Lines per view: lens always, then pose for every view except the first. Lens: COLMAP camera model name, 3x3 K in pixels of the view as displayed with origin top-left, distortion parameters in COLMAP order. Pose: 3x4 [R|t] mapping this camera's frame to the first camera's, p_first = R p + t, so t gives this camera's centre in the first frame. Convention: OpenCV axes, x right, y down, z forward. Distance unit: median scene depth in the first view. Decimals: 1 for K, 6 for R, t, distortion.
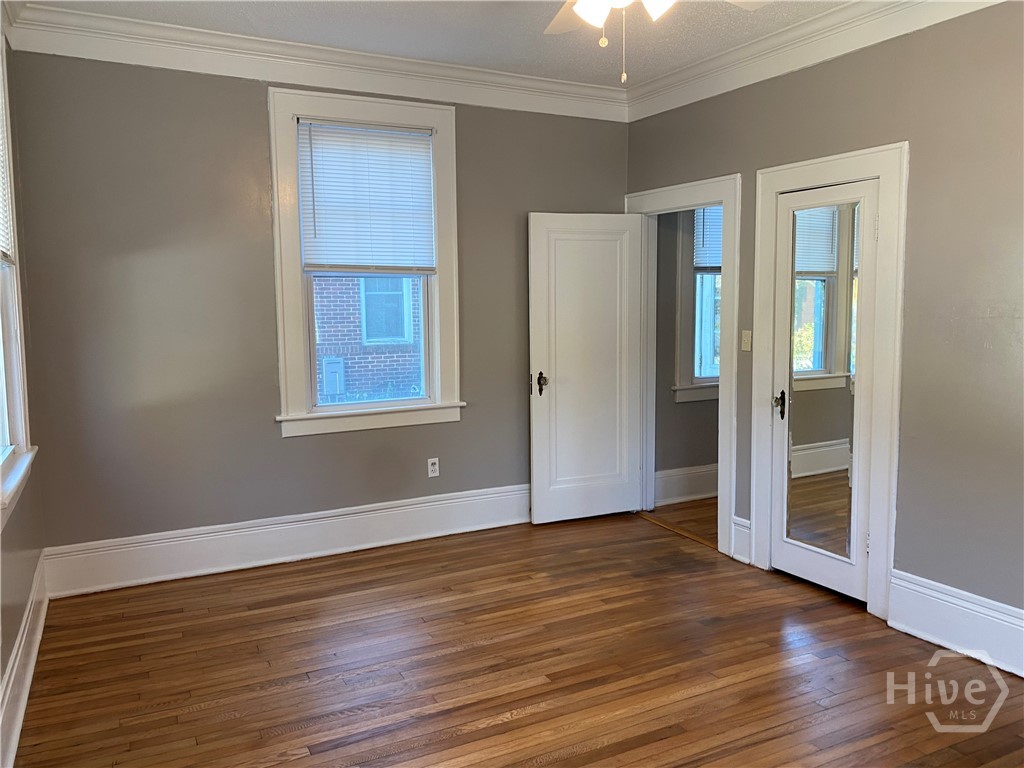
lens RADIAL K [[807.3, 0, 501.7], [0, 807.3, 368.3], [0, 0, 1]] dist [0.064844, -0.070827]
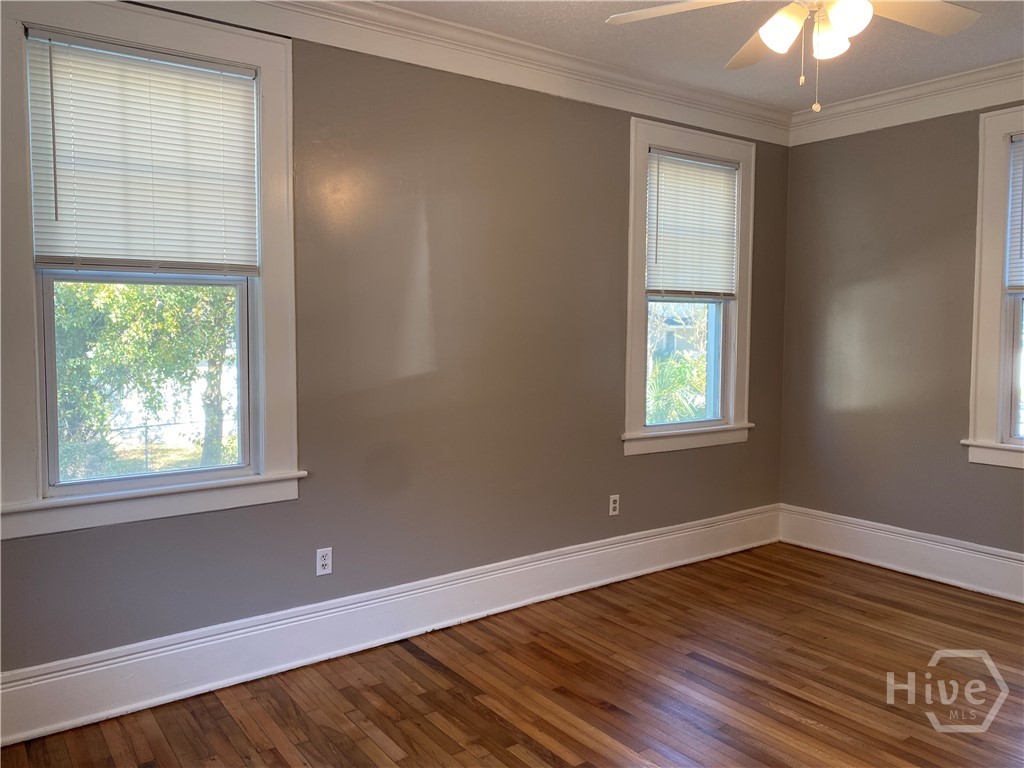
lens RADIAL K [[807.3, 0, 501.7], [0, 807.3, 368.3], [0, 0, 1]] dist [0.064844, -0.070827]
pose [[0.156533, 0.064180, -0.985585, 0.637260], [-0.095807, 0.994167, 0.049523, -0.024124], [0.983015, 0.086674, 0.161769, 0.273688]]
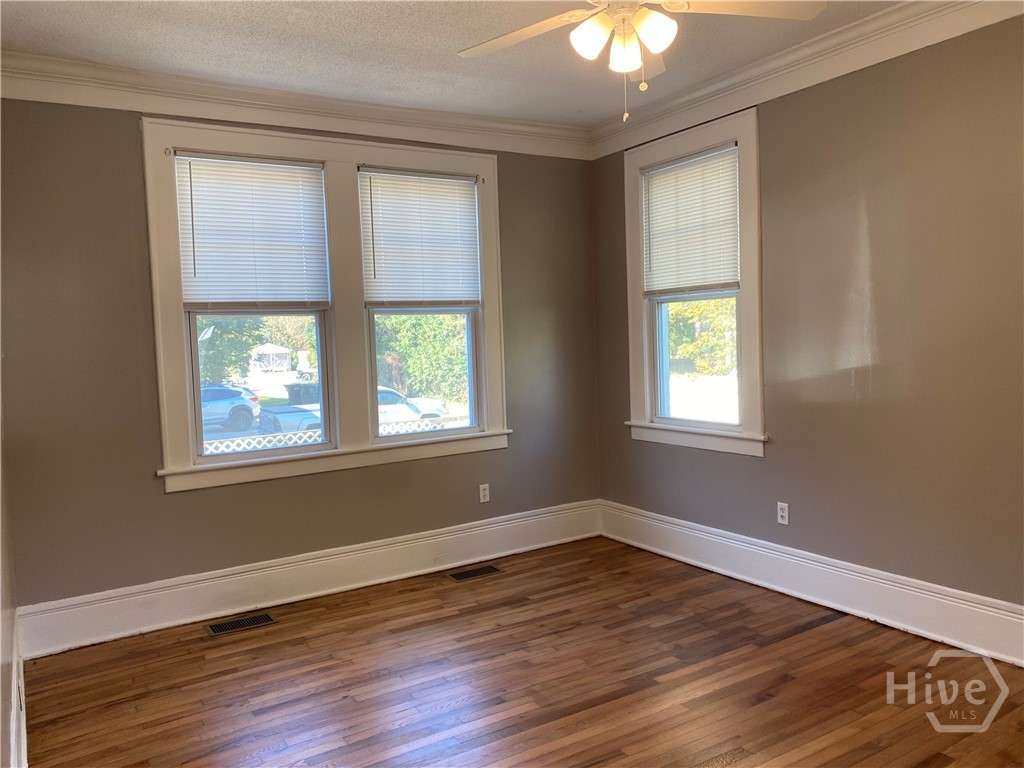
lens RADIAL K [[775.3, 0, 518.4], [0, 775.3, 378.1], [0, 0, 1]] dist [0.042267, -0.068487]
pose [[-0.993958, 0.040094, -0.102178, 0.232451], [0.024491, 0.988441, 0.149612, -0.093096], [0.106996, 0.146206, -0.983451, 1.145547]]
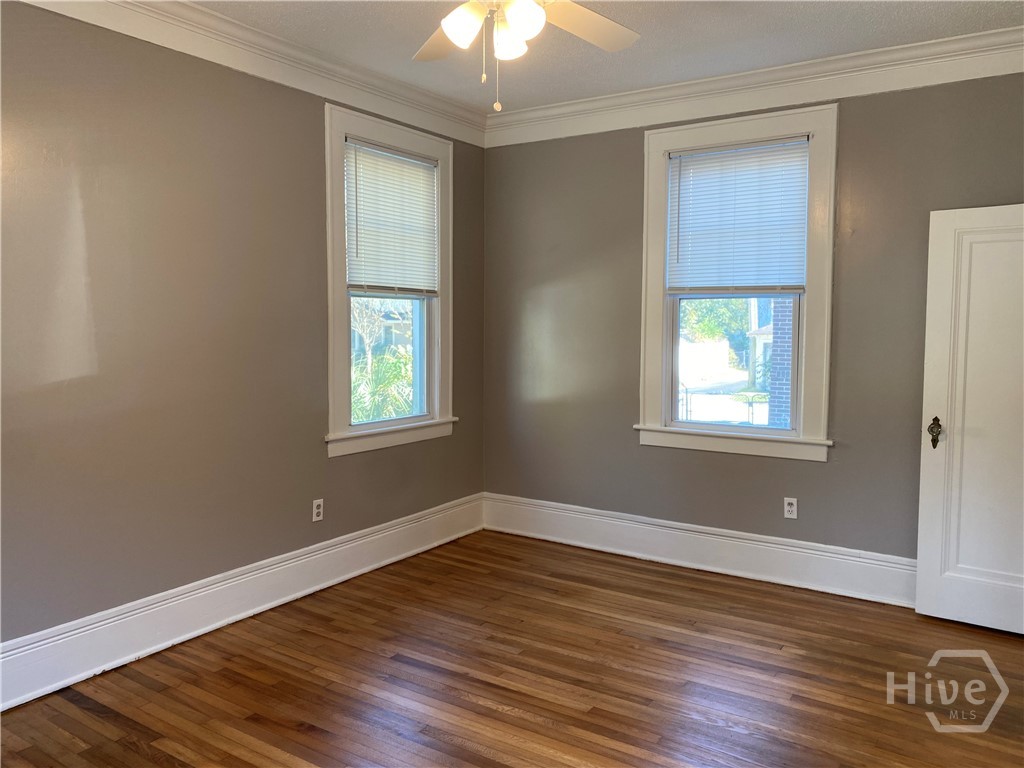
lens RADIAL K [[807.3, 0, 501.7], [0, 807.3, 368.3], [0, 0, 1]] dist [0.064844, -0.070827]
pose [[0.480483, 0.064129, -0.874656, 0.612884], [-0.089437, 0.995706, 0.023873, -0.028159], [0.872432, 0.066756, 0.484155, 0.302716]]
